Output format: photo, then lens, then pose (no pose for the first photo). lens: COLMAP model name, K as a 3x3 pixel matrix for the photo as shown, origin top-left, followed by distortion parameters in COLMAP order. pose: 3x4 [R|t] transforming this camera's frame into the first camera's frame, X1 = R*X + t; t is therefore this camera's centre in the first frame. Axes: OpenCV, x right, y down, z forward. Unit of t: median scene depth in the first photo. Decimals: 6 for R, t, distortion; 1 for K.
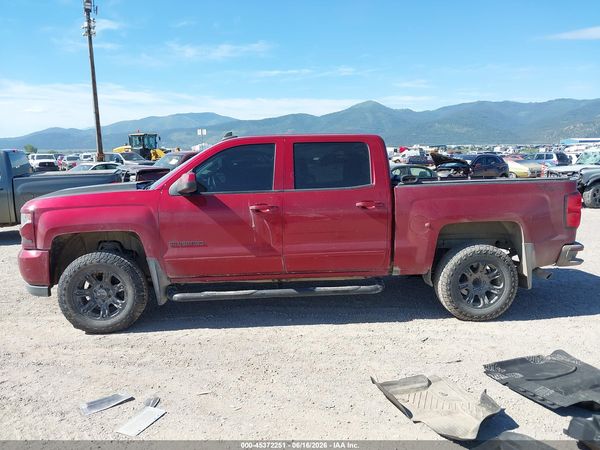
lens RADIAL K [[477.4, 0, 299.3], [0, 477.4, 221.9], [0, 0, 1]] dist [0.015033, -0.015111]
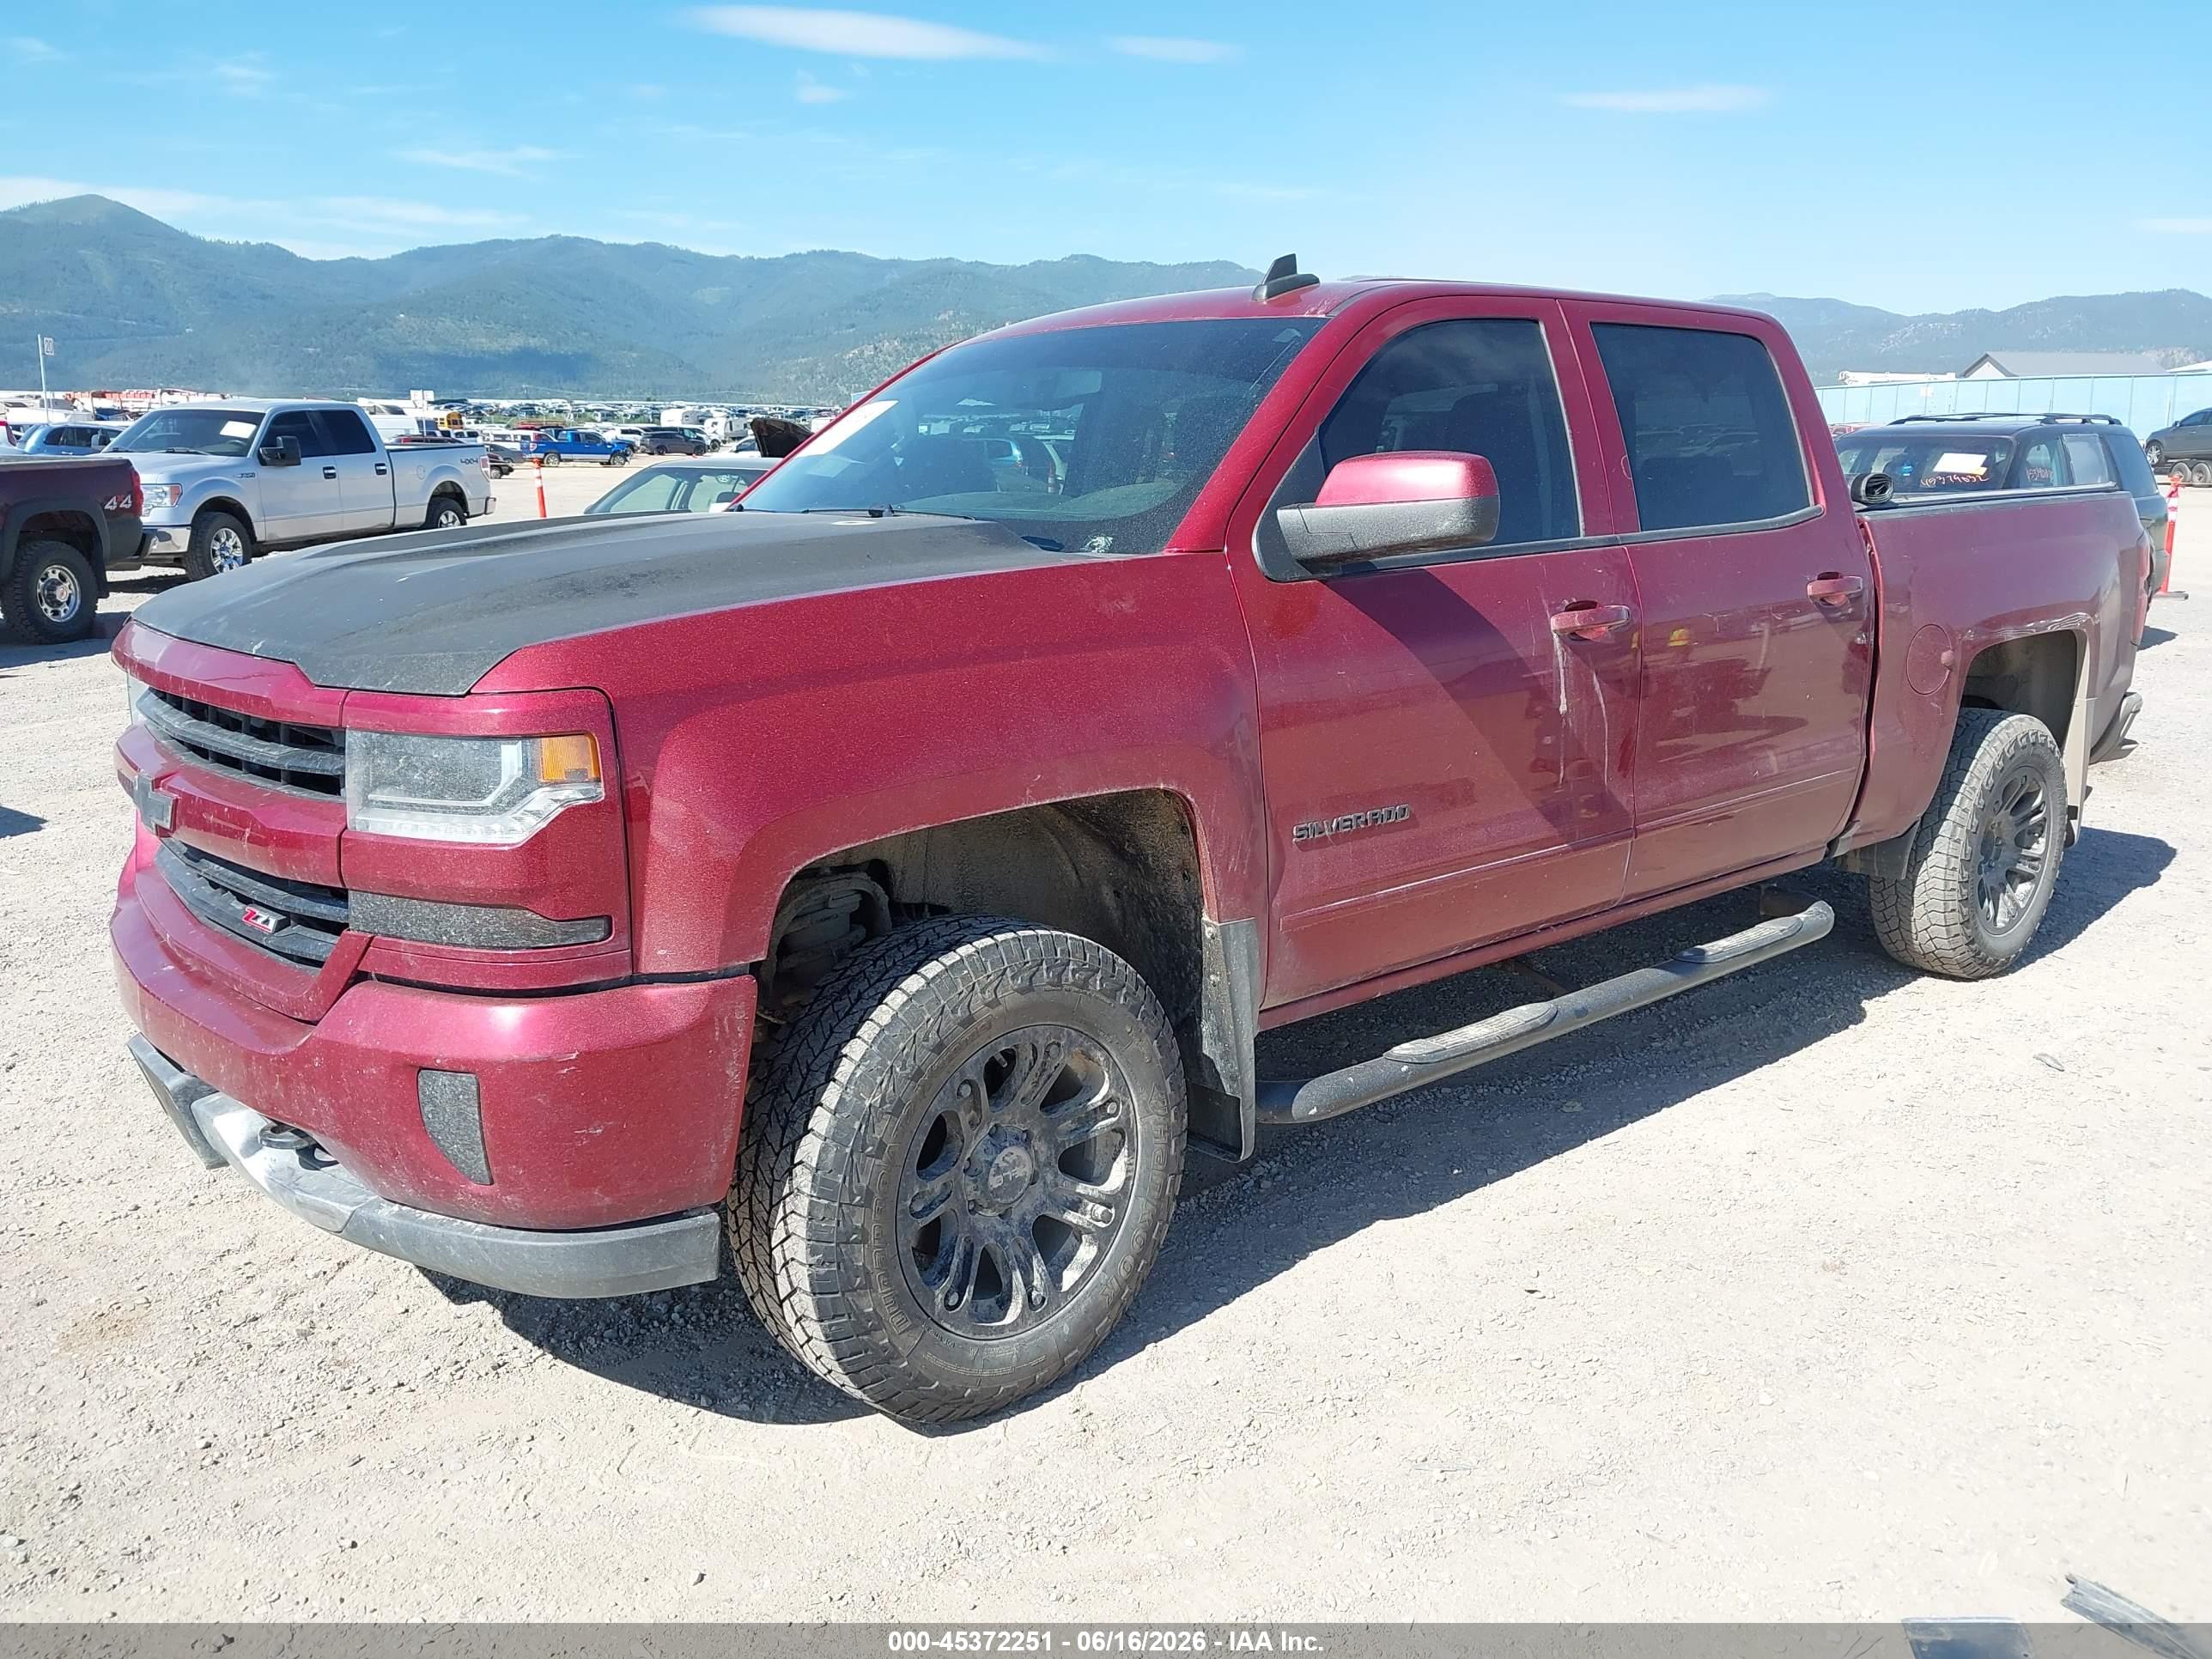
lens RADIAL K [[1760.1, 0, 1095.9], [0, 1760.1, 843.0], [0, 0, 1]] dist [0.015033, -0.015111]
pose [[0.802050, -0.120322, 0.585011, -0.715564], [0.069251, 0.991626, 0.109009, -0.031228], [-0.593228, -0.046918, 0.803666, 0.466964]]
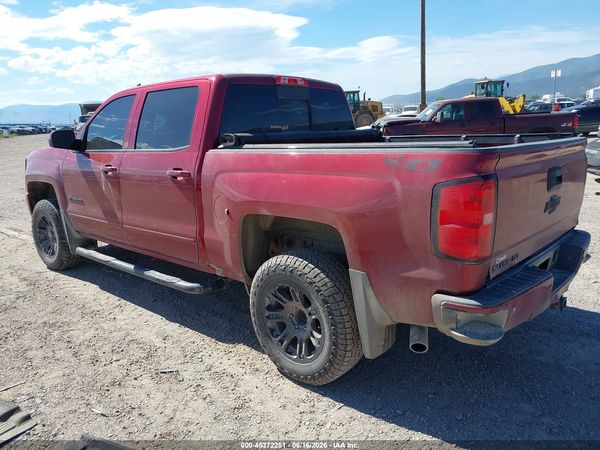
lens RADIAL K [[477.4, 0, 300.0], [0, 477.4, 224.3], [0, 0, 1]] dist [0.015033, -0.015111]
pose [[0.692876, 0.141925, -0.706952, 0.792606], [-0.066332, 0.988826, 0.133502, -0.068692], [0.718000, -0.045606, 0.694548, 0.607948]]
